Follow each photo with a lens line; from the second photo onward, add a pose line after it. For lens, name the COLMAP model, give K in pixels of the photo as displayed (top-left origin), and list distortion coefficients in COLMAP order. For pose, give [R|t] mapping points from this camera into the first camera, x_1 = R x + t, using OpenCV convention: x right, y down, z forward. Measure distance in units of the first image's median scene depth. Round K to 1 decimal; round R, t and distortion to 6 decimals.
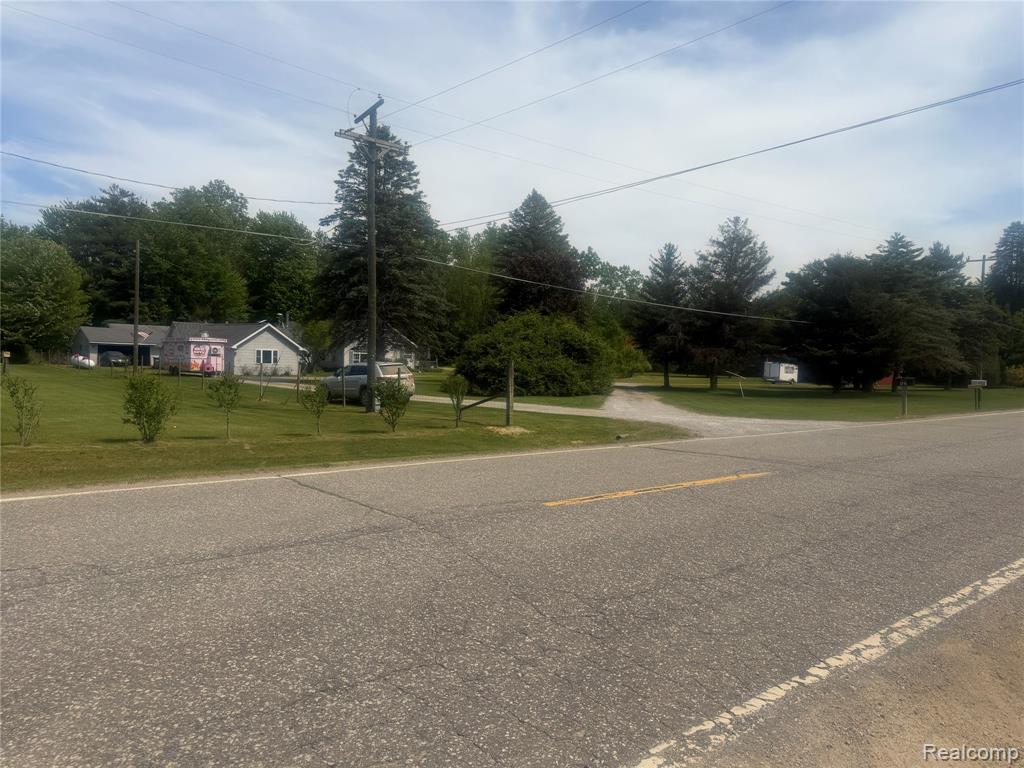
lens RADIAL K [[731.5, 0, 512.7], [0, 731.5, 379.2], [0, 0, 1]] dist [0.073937, -0.077306]
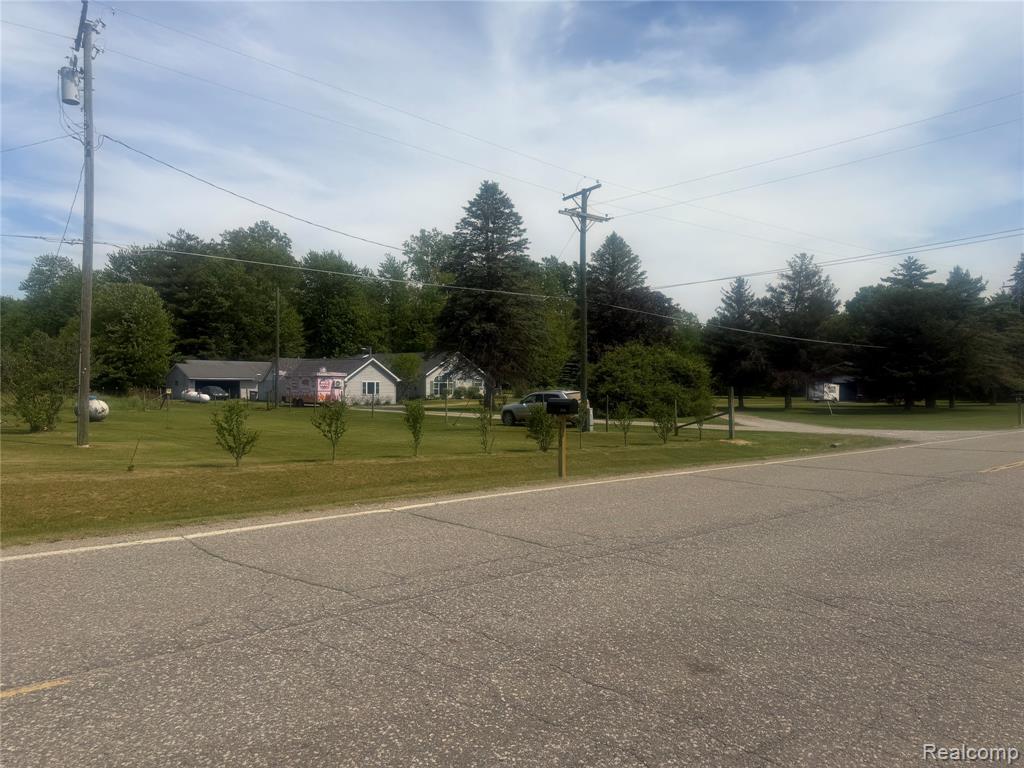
lens RADIAL K [[731.5, 0, 502.0], [0, 731.5, 359.8], [0, 0, 1]] dist [0.073937, -0.077306]
pose [[0.999751, -0.022120, 0.002969, -0.147184], [0.022257, 0.997993, -0.059289, -0.003110], [-0.001651, 0.059340, 0.998236, -0.098736]]
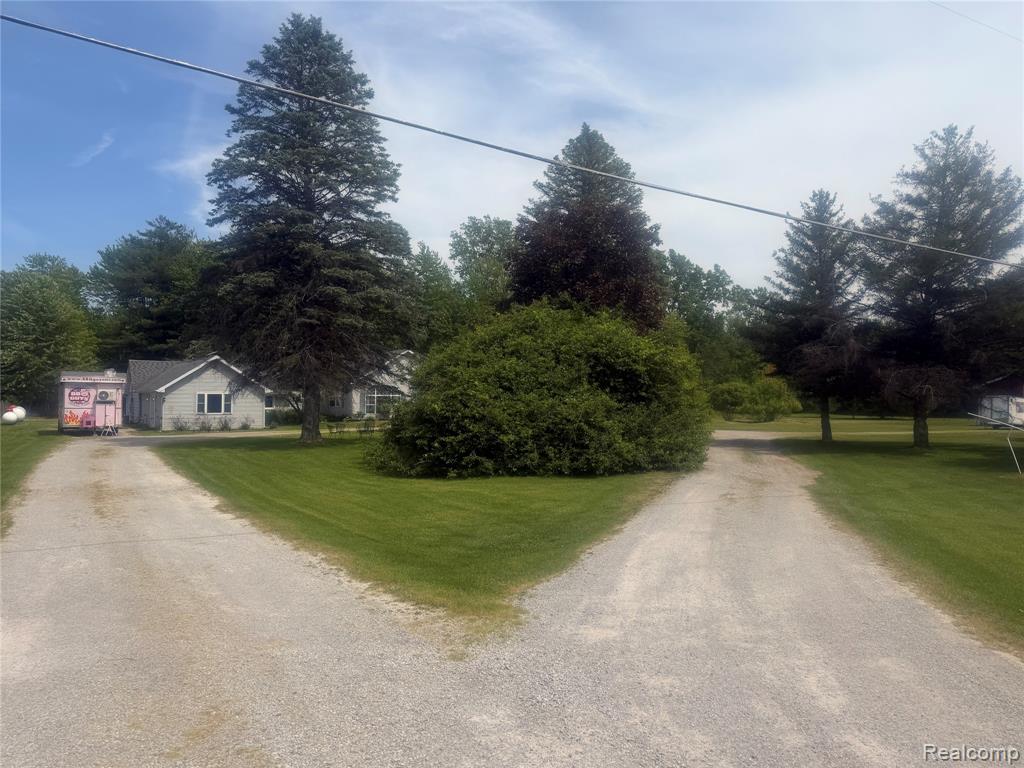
lens RADIAL K [[731.5, 0, 513.1], [0, 731.5, 373.5], [0, 0, 1]] dist [0.073937, -0.077306]
pose [[0.982315, -0.029153, -0.184951, 0.077599], [0.016742, 0.997523, -0.068314, -0.006349], [0.186485, 0.064010, 0.980370, 0.384742]]
